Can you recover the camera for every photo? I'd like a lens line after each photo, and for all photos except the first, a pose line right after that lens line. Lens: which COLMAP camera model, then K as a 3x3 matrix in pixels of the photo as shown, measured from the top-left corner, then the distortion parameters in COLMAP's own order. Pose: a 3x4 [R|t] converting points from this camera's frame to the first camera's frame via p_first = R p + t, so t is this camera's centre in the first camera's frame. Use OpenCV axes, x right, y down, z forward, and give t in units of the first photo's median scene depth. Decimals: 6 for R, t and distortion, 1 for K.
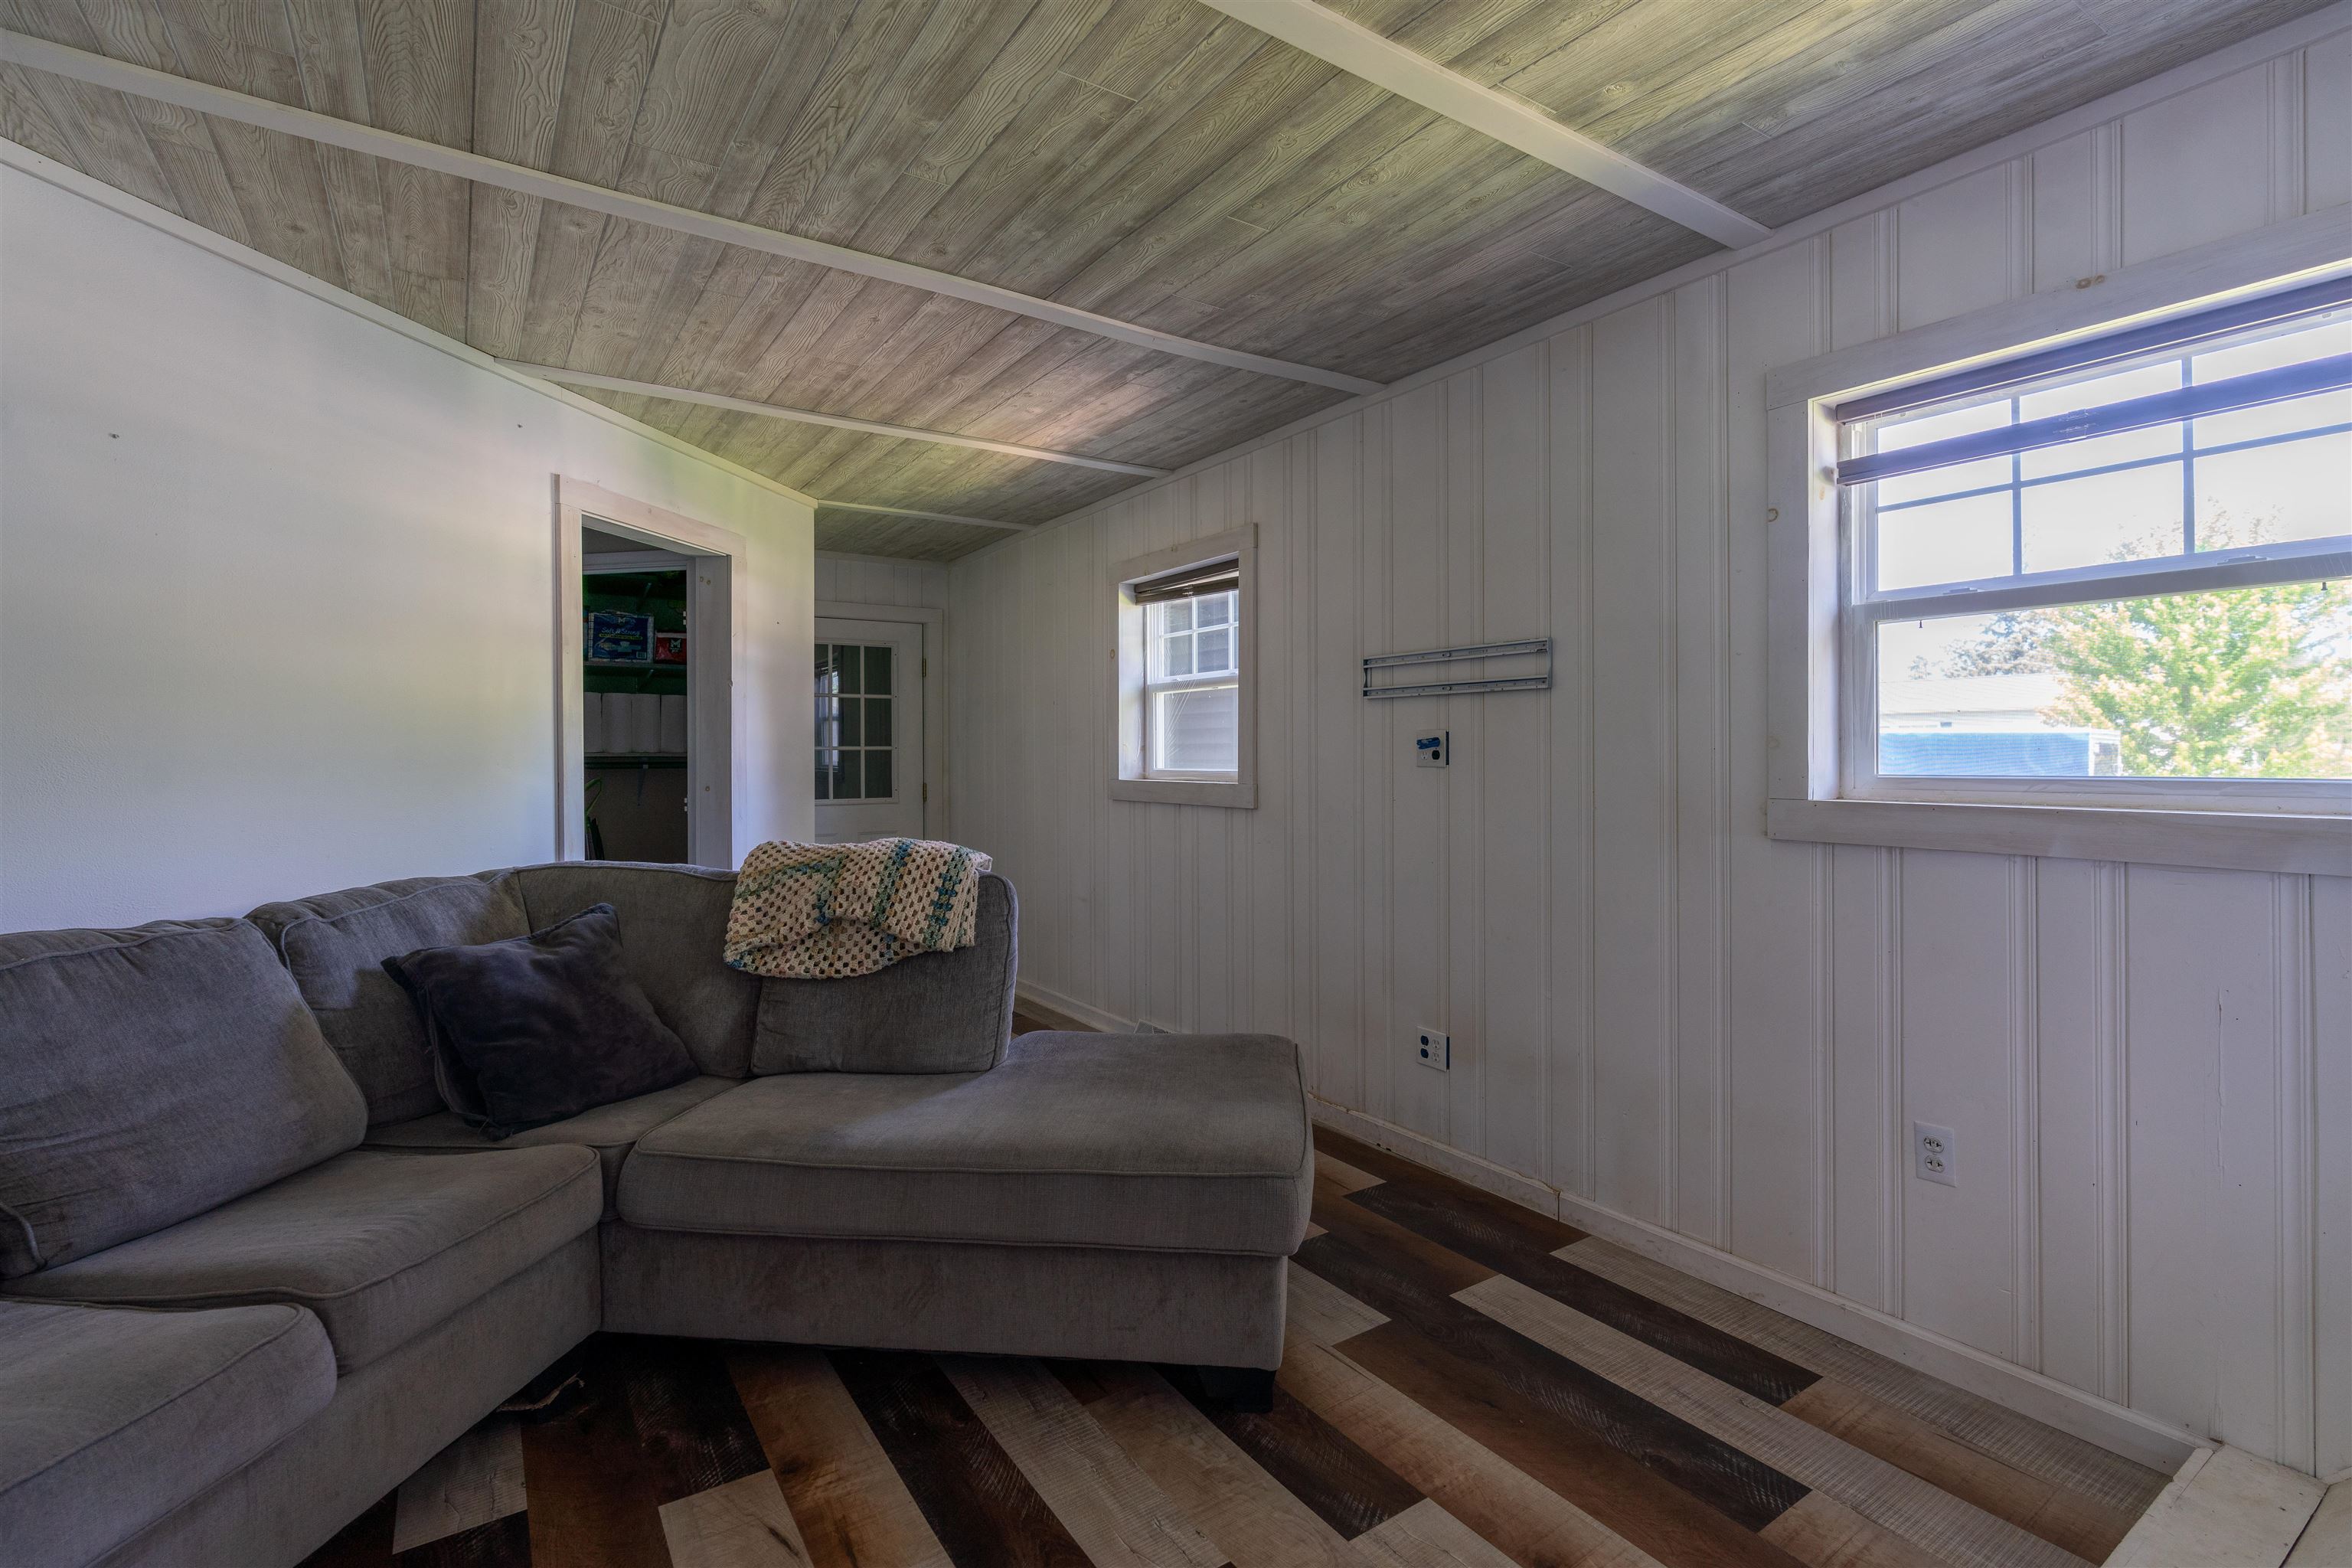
lens RADIAL K [[1070.8, 0, 1177.0], [0, 1070.8, 755.5], [0, 0, 1]] dist [-0.013880, 0.007969]
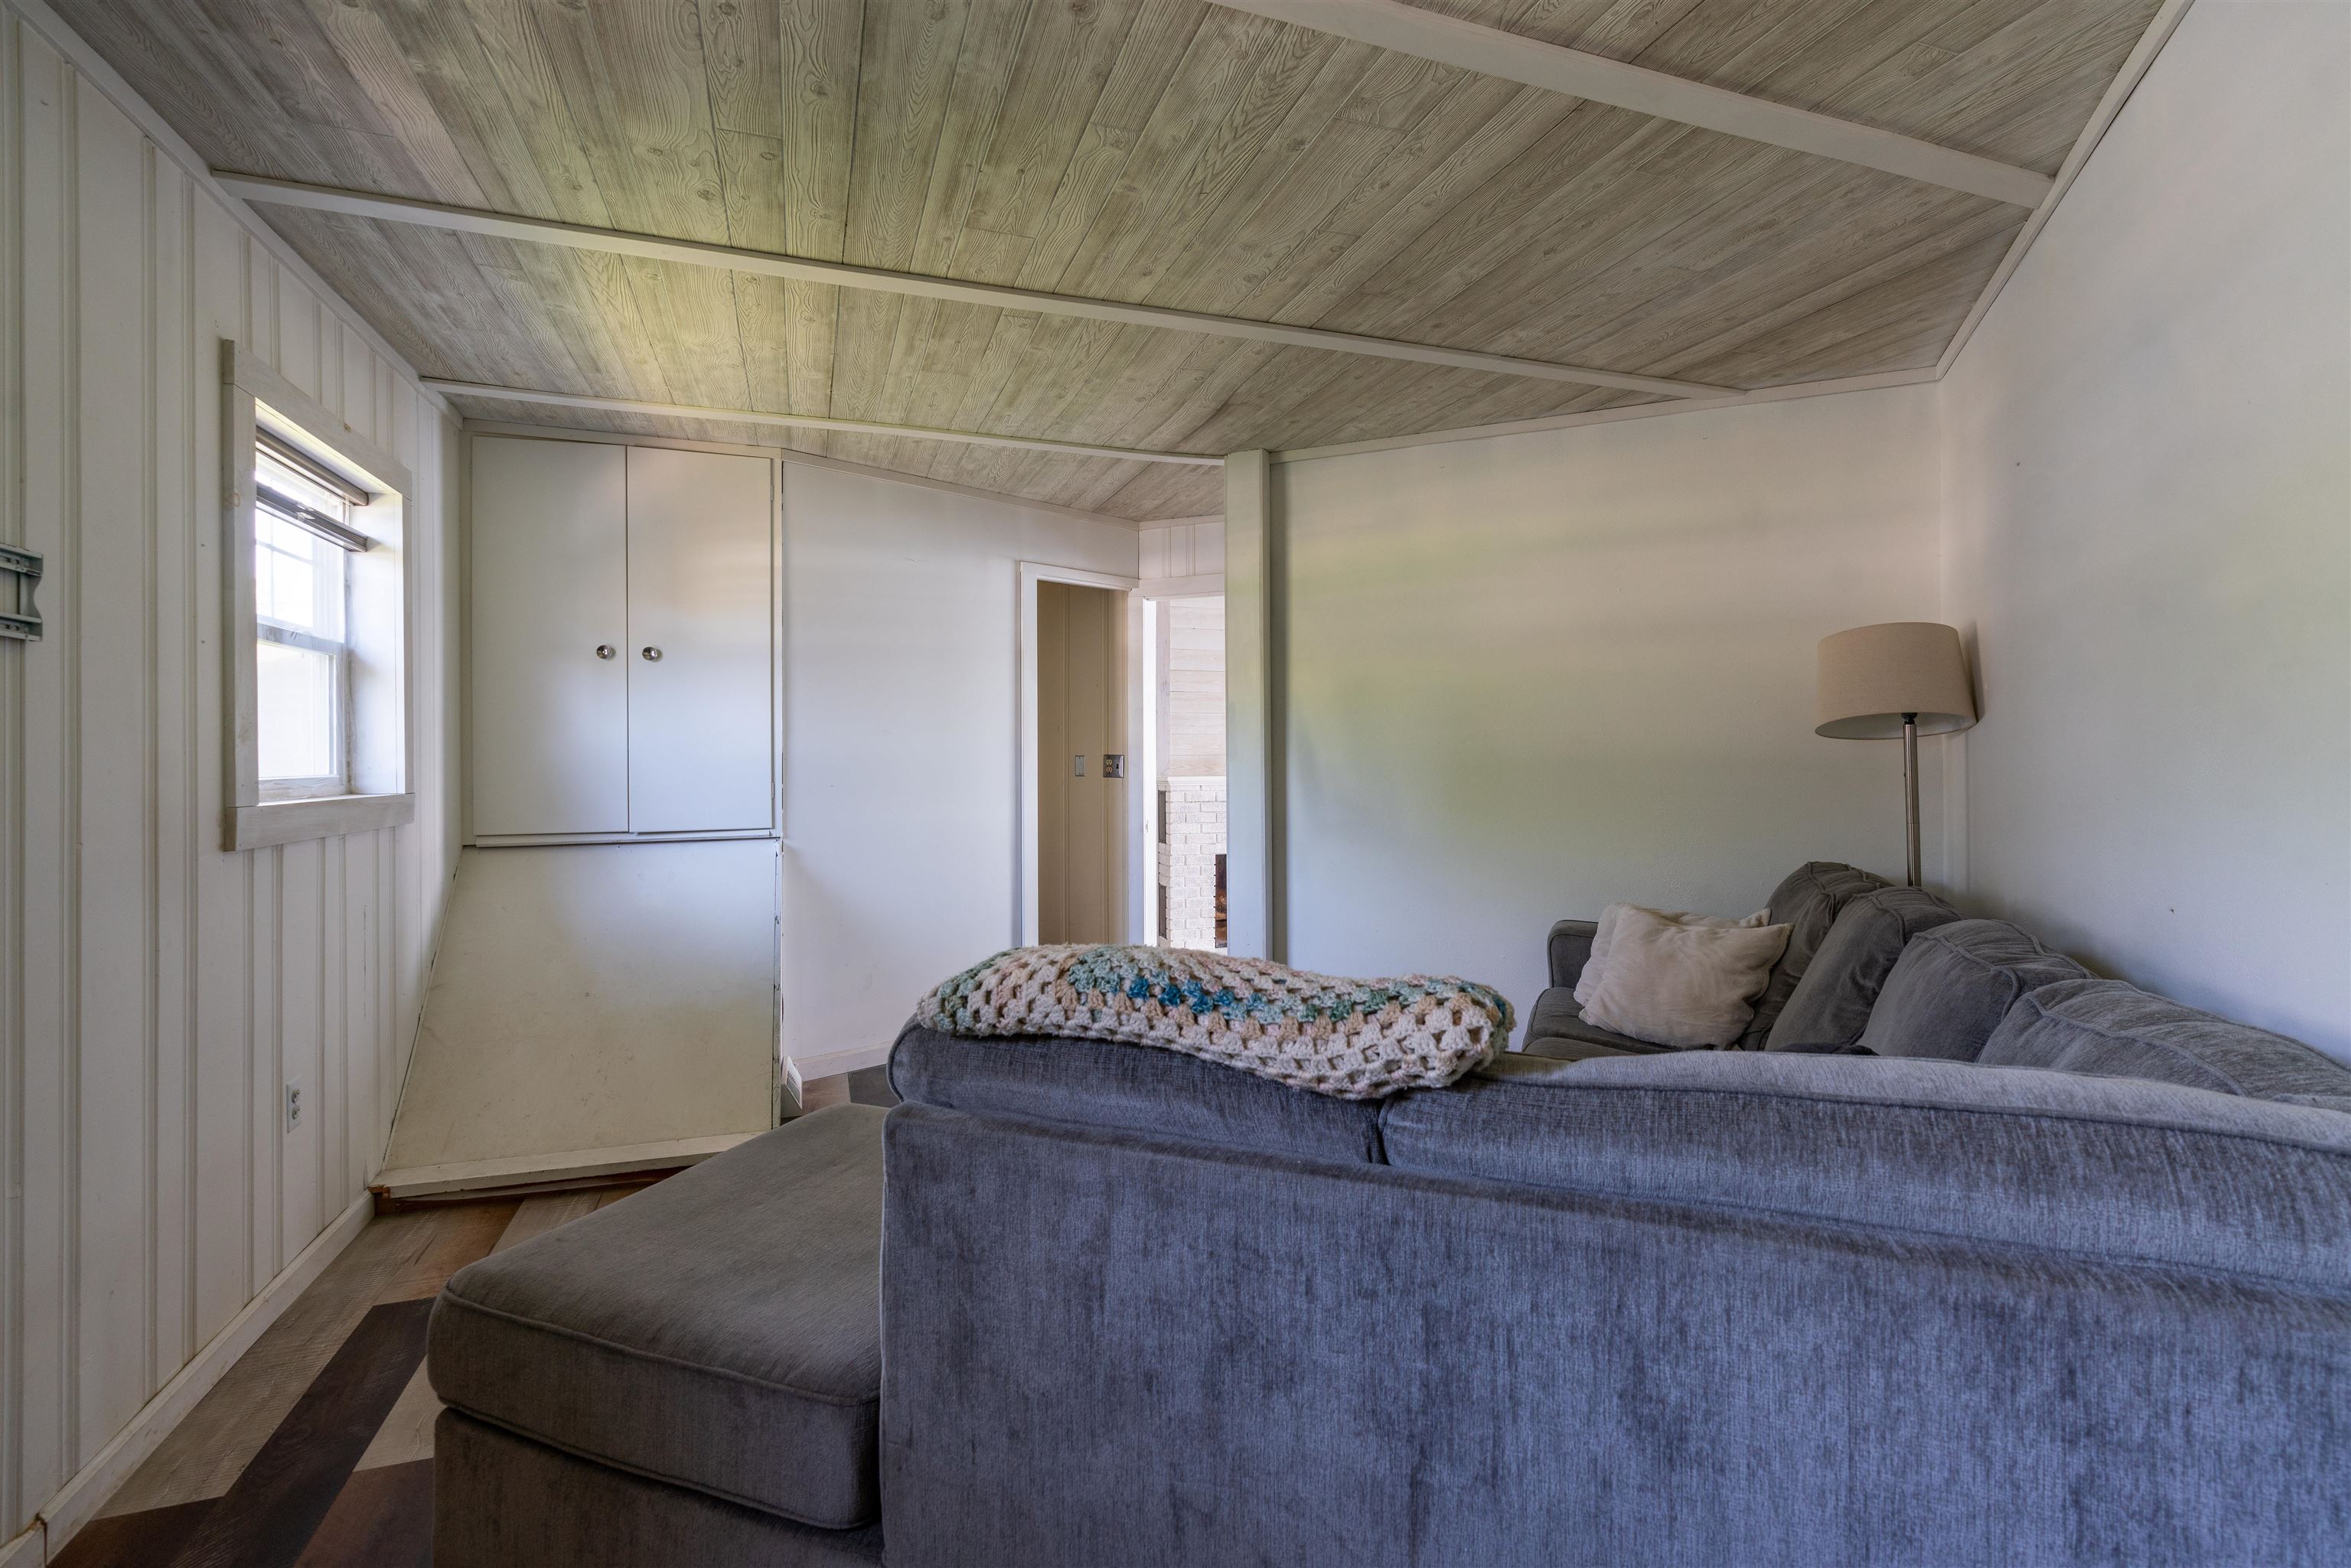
lens RADIAL K [[1070.3, 0, 1176.5], [0, 1070.3, 755.5], [0, 0, 1]] dist [-0.013880, 0.007969]
pose [[-0.967089, 0.006501, 0.254354, -0.493471], [0.006519, 0.999978, -0.000775, 0.001590], [-0.254354, 0.000908, -0.967111, 1.798922]]
